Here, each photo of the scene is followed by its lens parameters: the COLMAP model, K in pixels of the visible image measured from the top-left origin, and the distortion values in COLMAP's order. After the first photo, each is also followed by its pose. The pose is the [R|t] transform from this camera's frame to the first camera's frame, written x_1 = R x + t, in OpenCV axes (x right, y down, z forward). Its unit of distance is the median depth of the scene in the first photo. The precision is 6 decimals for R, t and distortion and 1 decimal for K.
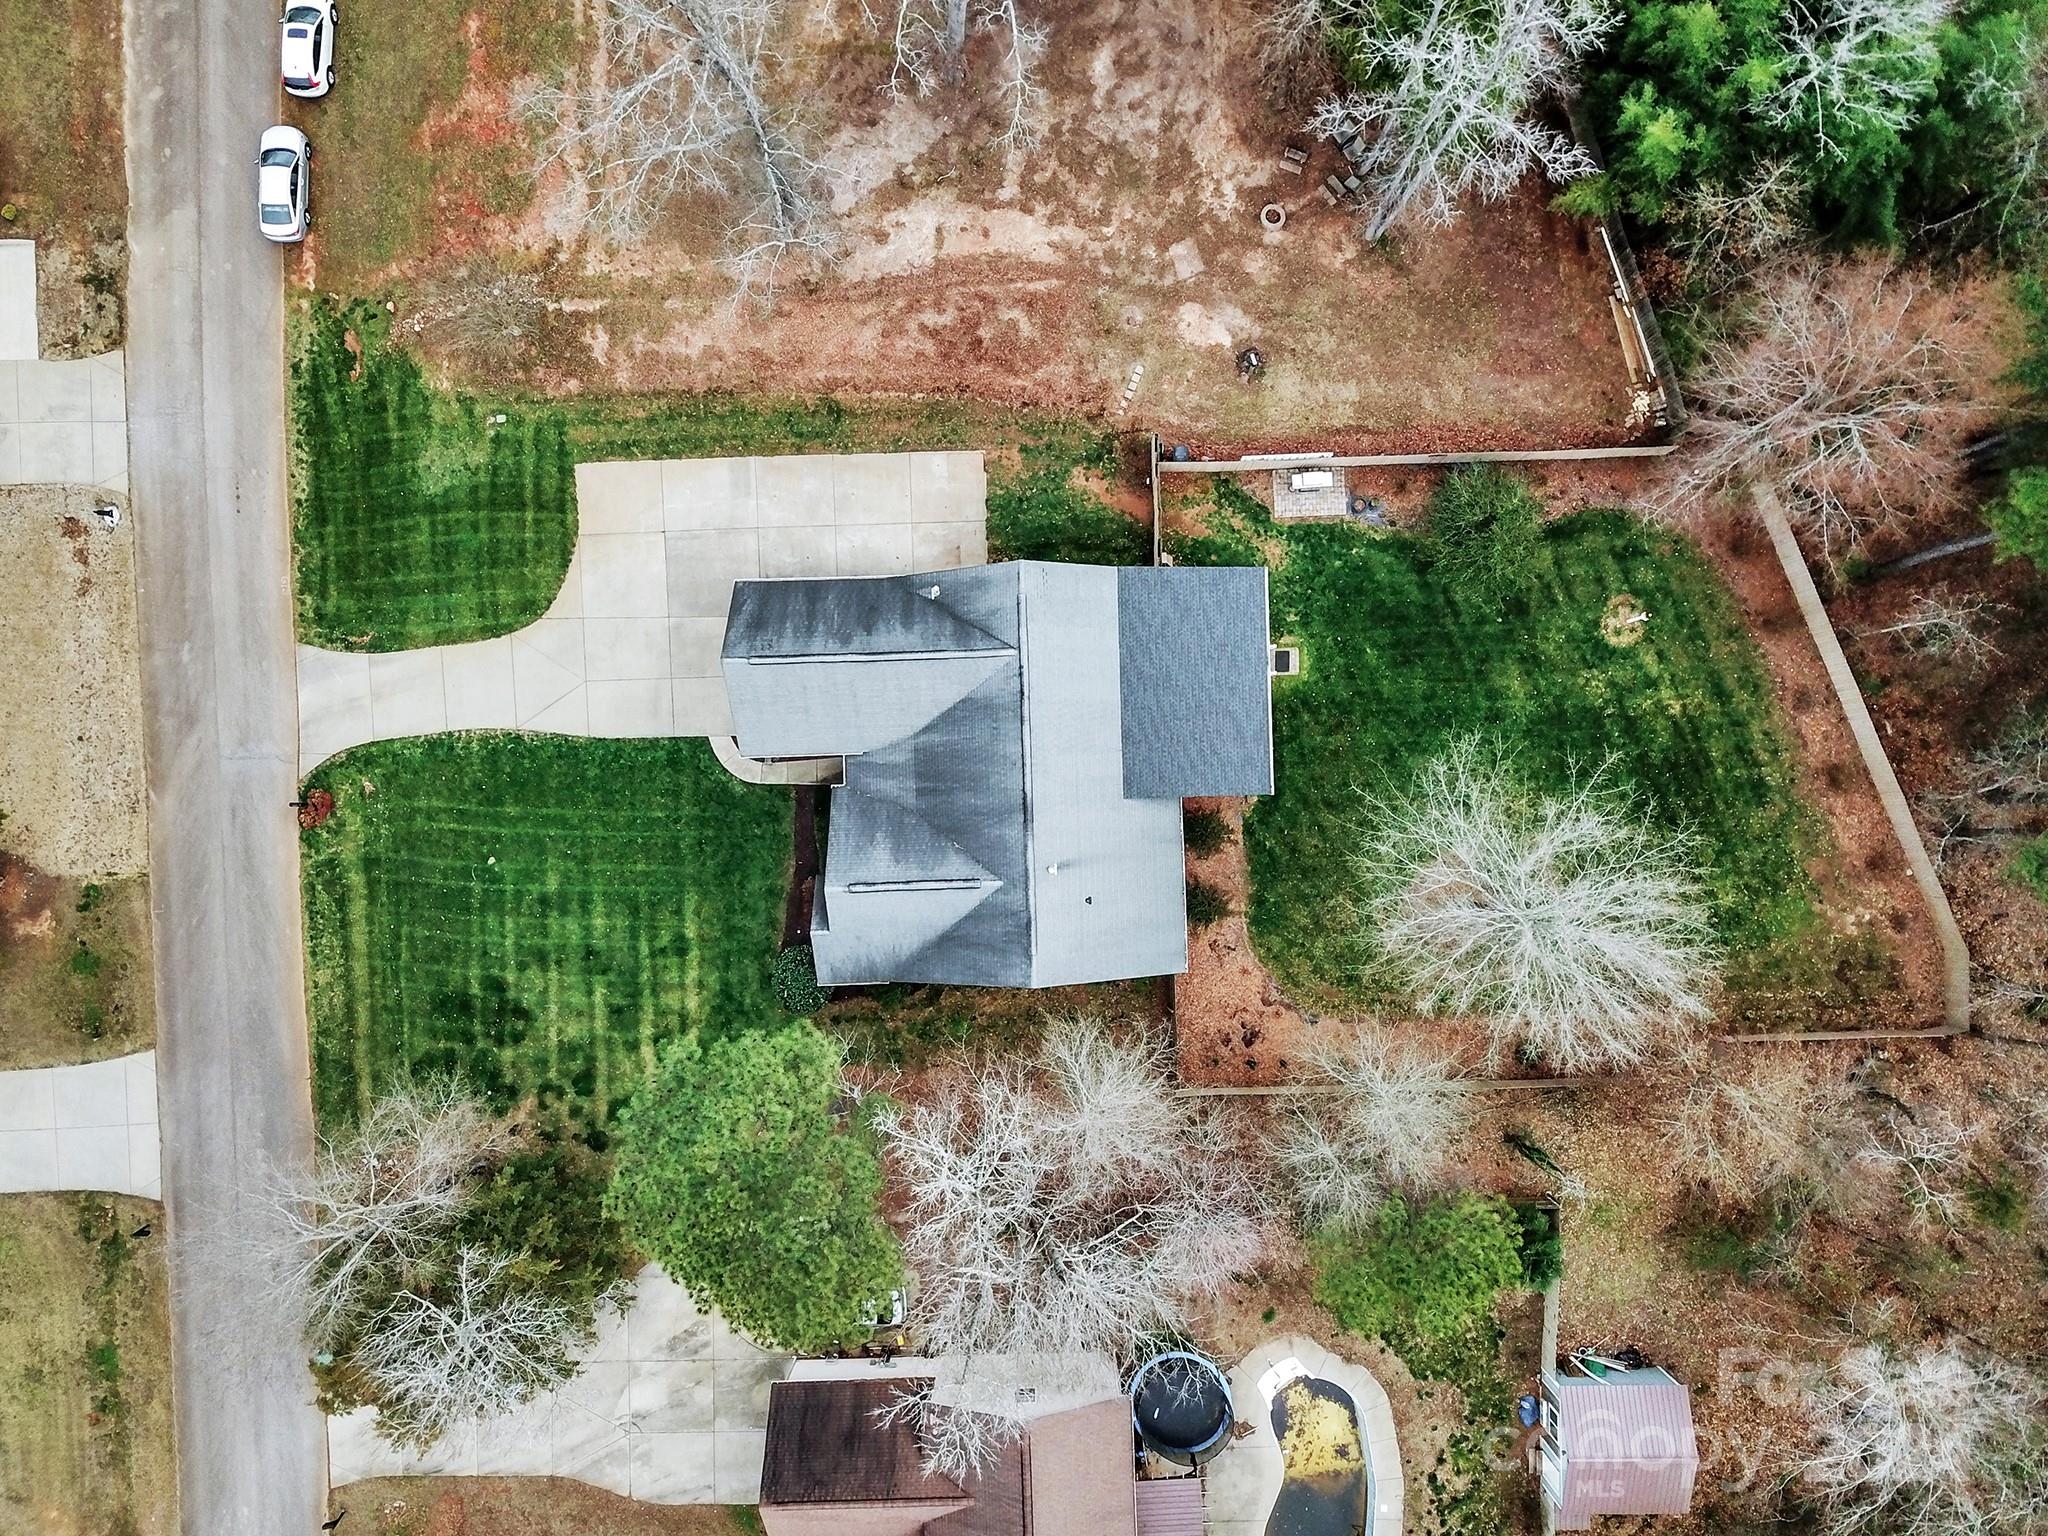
lens RADIAL K [[1586.7, 0, 1026.7], [0, 1586.7, 783.1], [0, 0, 1]] dist [0.011884, -0.002833]
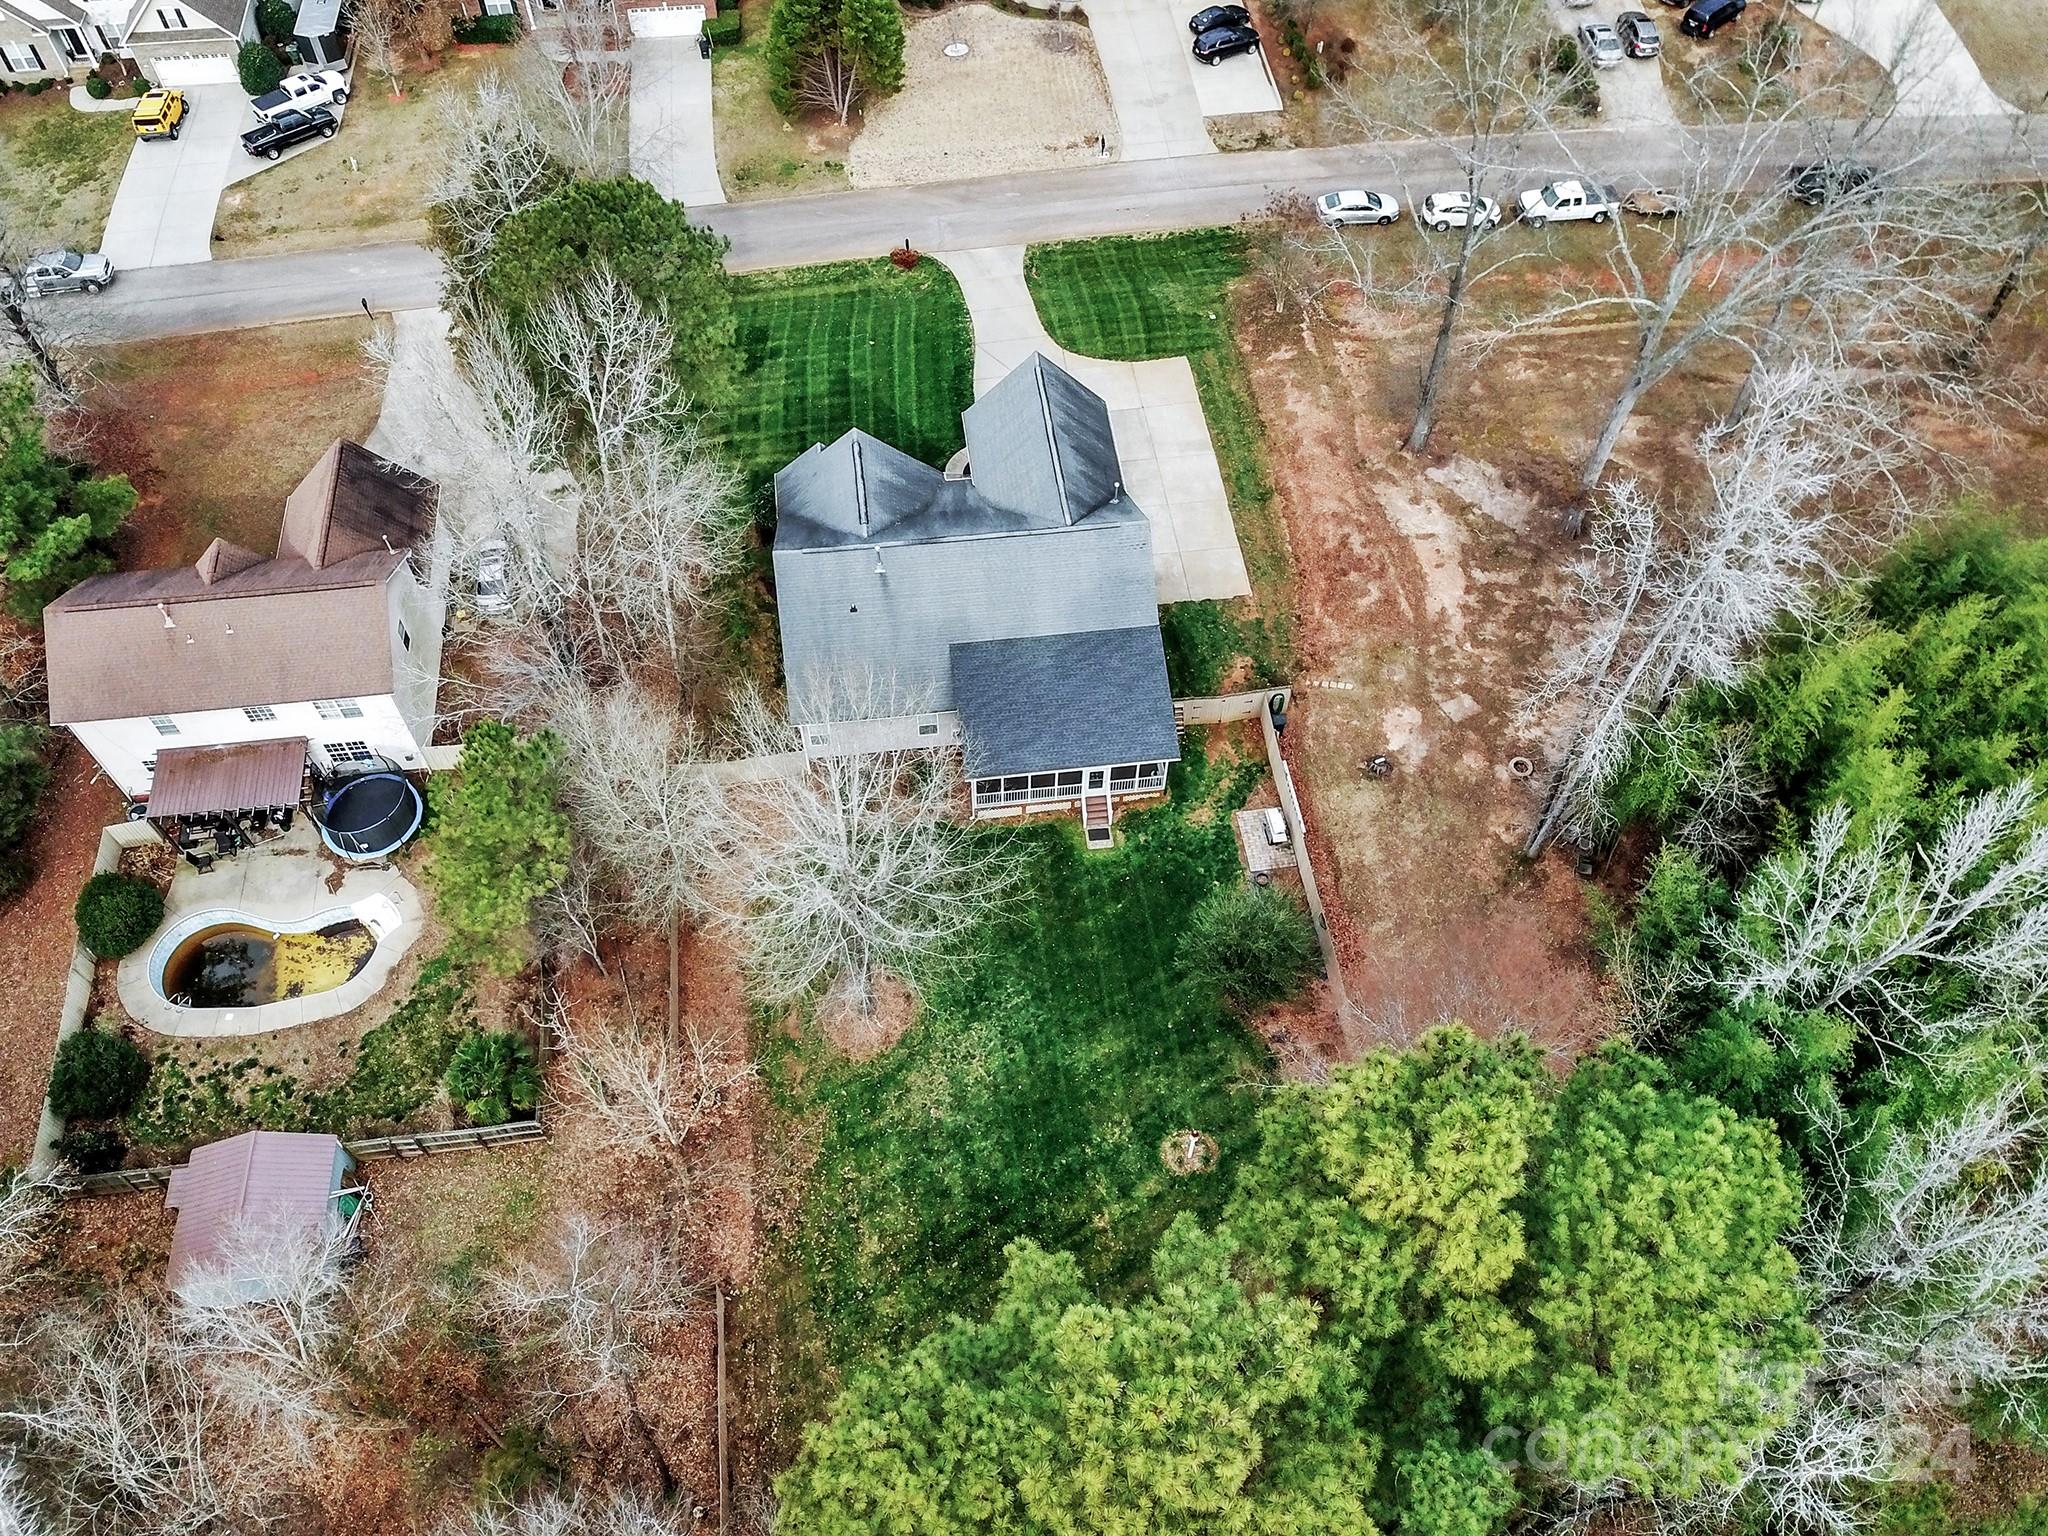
lens RADIAL K [[1586.7, 0, 1023.4], [0, 1586.7, 771.0], [0, 0, 1]] dist [0.011884, -0.002833]
pose [[0.094494, 0.823389, -0.559555, 0.687037], [-0.995478, 0.083623, -0.045058, 0.013525], [0.009691, 0.561282, 0.827568, 0.135099]]
